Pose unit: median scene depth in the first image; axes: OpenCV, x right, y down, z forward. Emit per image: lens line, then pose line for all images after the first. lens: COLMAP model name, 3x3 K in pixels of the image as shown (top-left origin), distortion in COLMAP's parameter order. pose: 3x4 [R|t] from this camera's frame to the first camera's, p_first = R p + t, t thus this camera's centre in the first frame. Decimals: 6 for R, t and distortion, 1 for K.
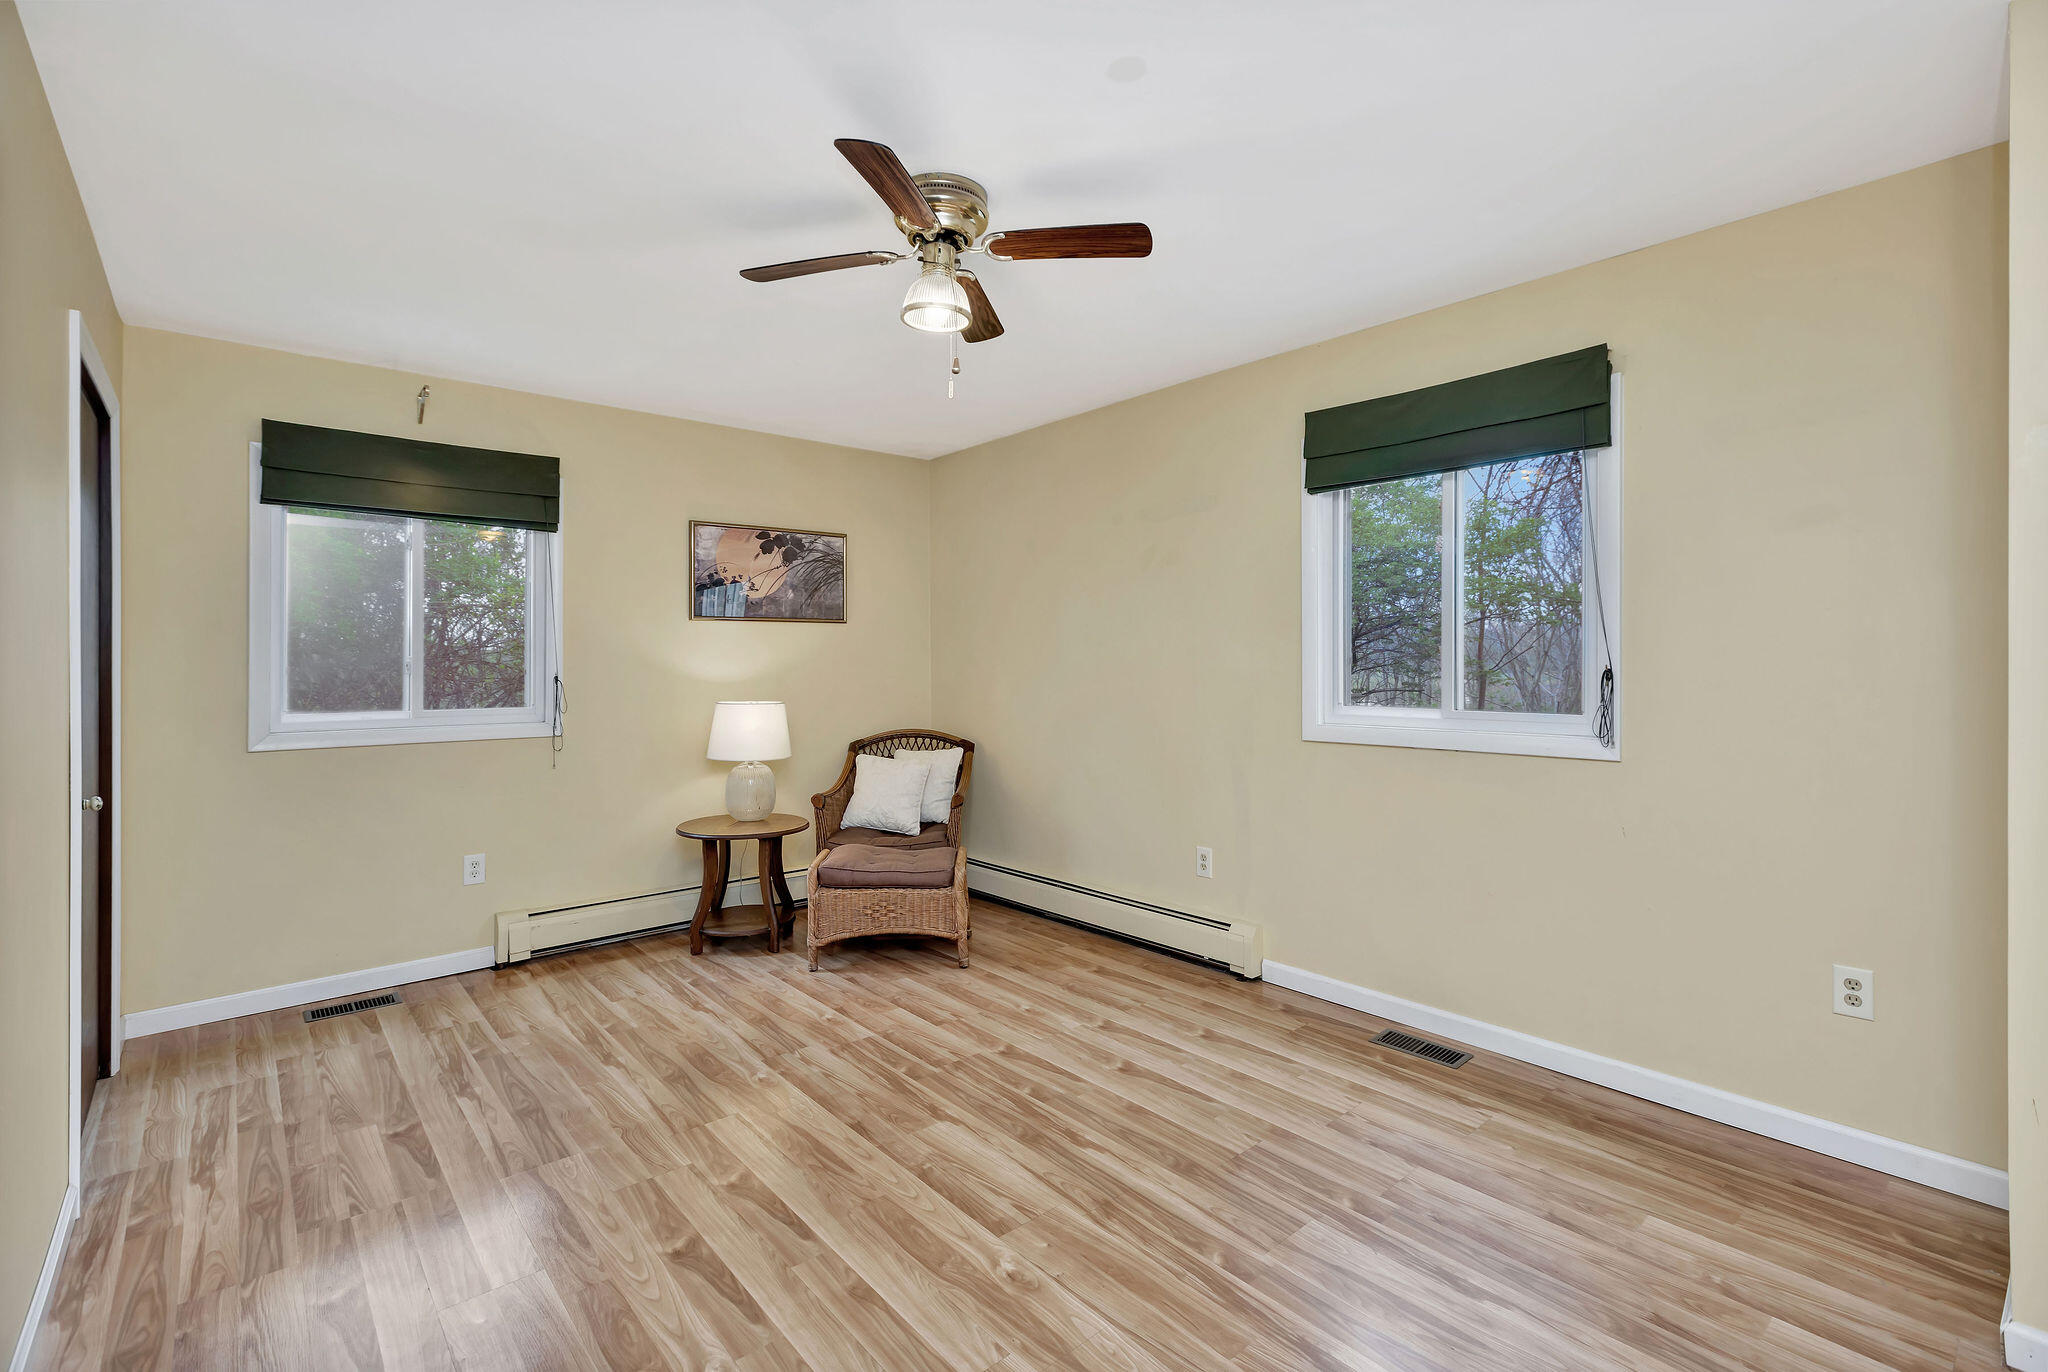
lens RADIAL K [[942.7, 0, 1030.5], [0, 942.7, 662.7], [0, 0, 1]] dist [0.000514, -0.000084]
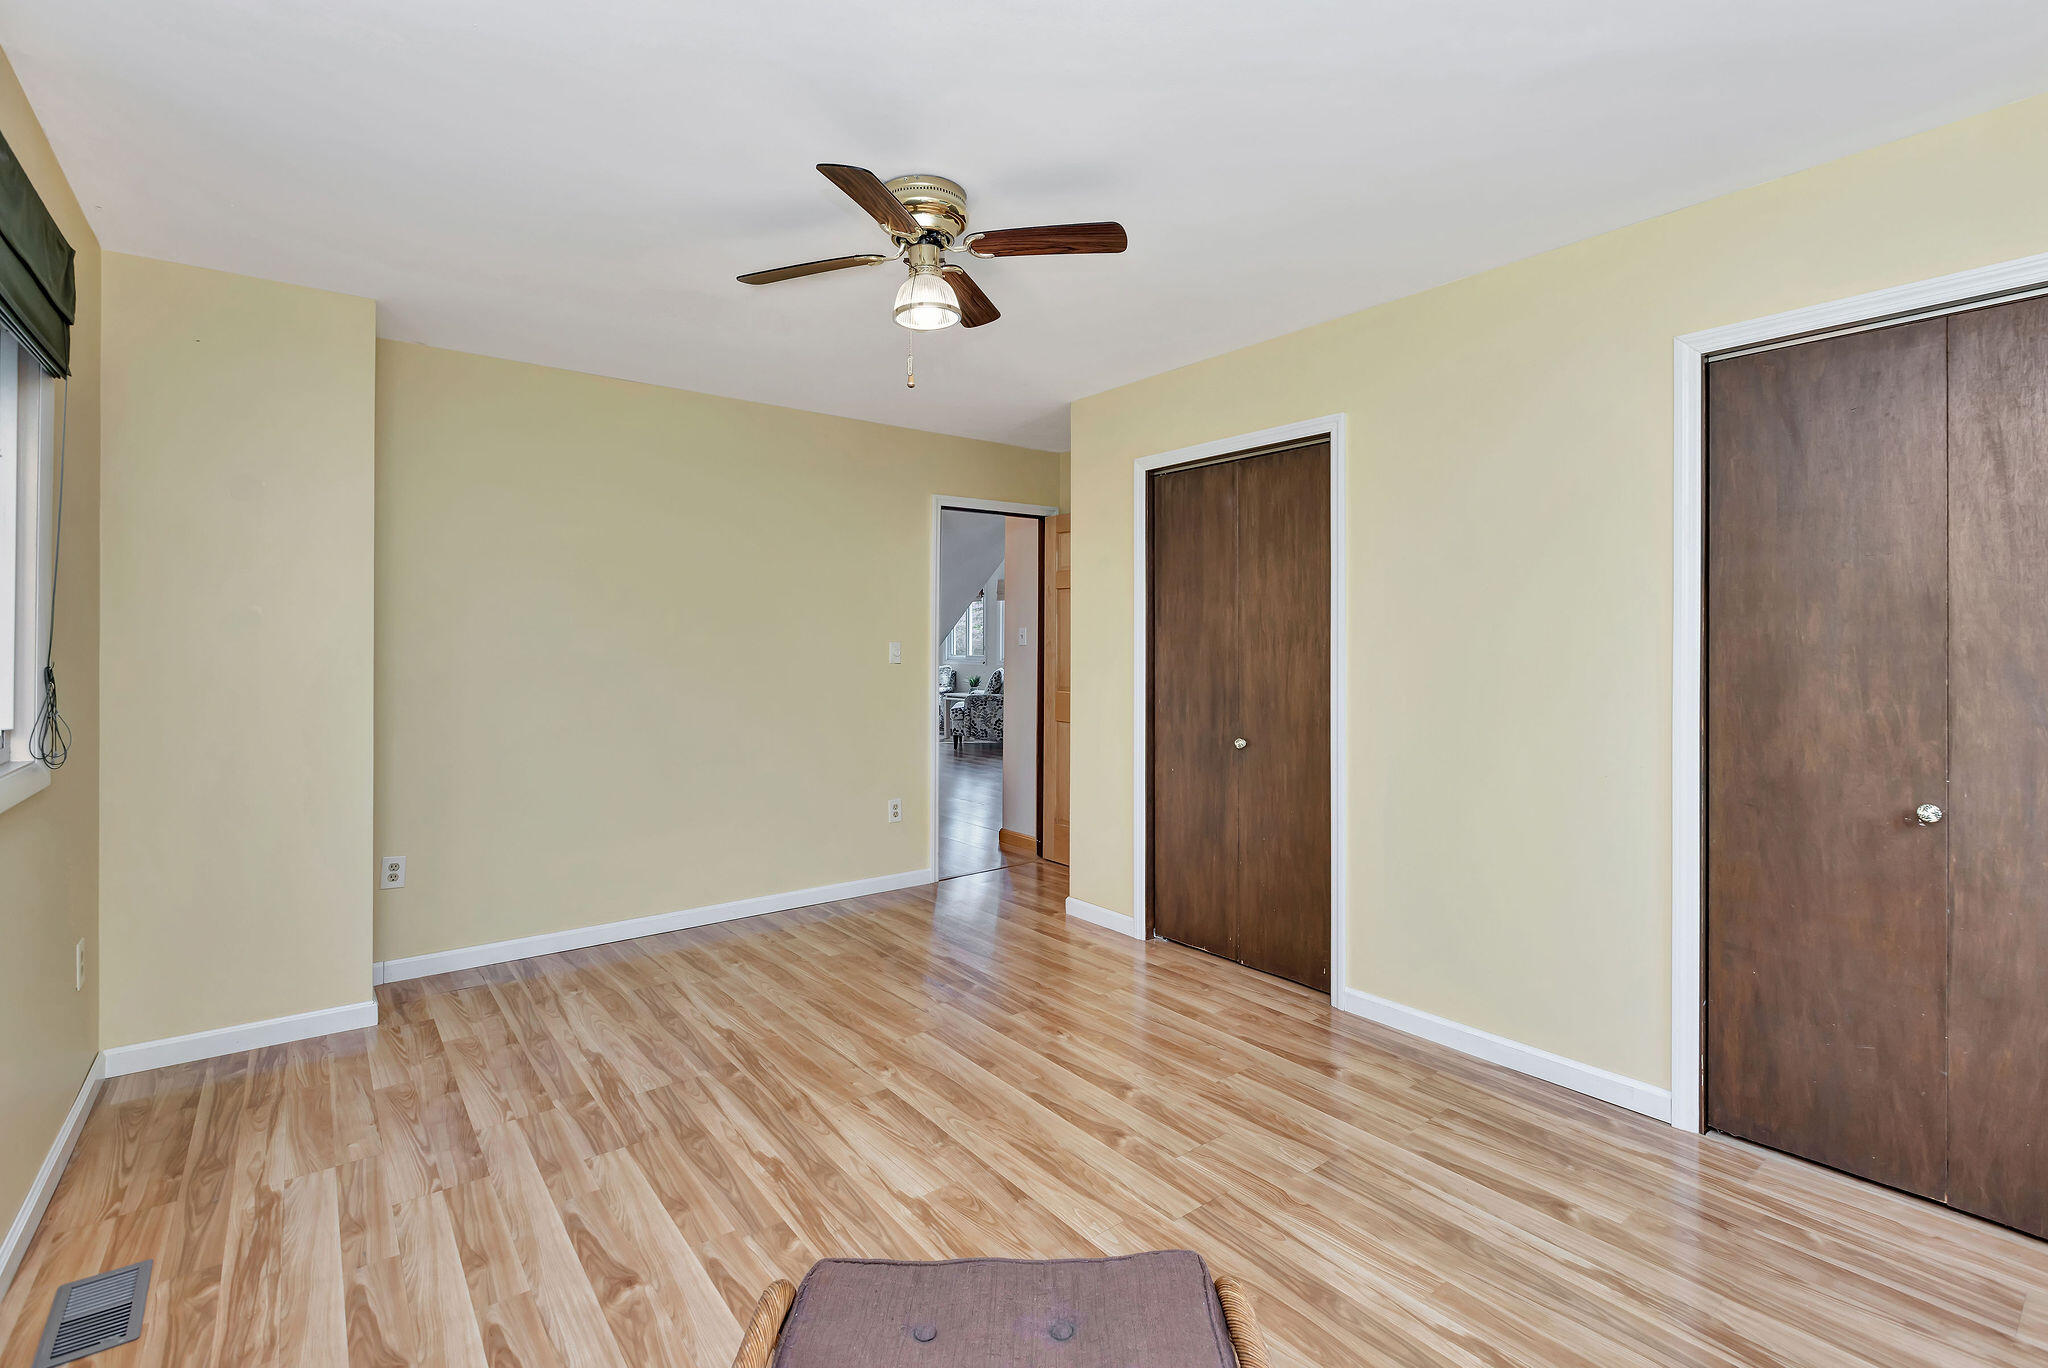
lens RADIAL K [[942.7, 0, 1030.5], [0, 942.7, 660.7], [0, 0, 1]] dist [0.000514, -0.000084]
pose [[-0.999064, 0.006595, 0.042757, -0.250395], [0.007381, 0.999806, 0.018249, -0.006497], [-0.042628, 0.018547, -0.998919, 1.958877]]
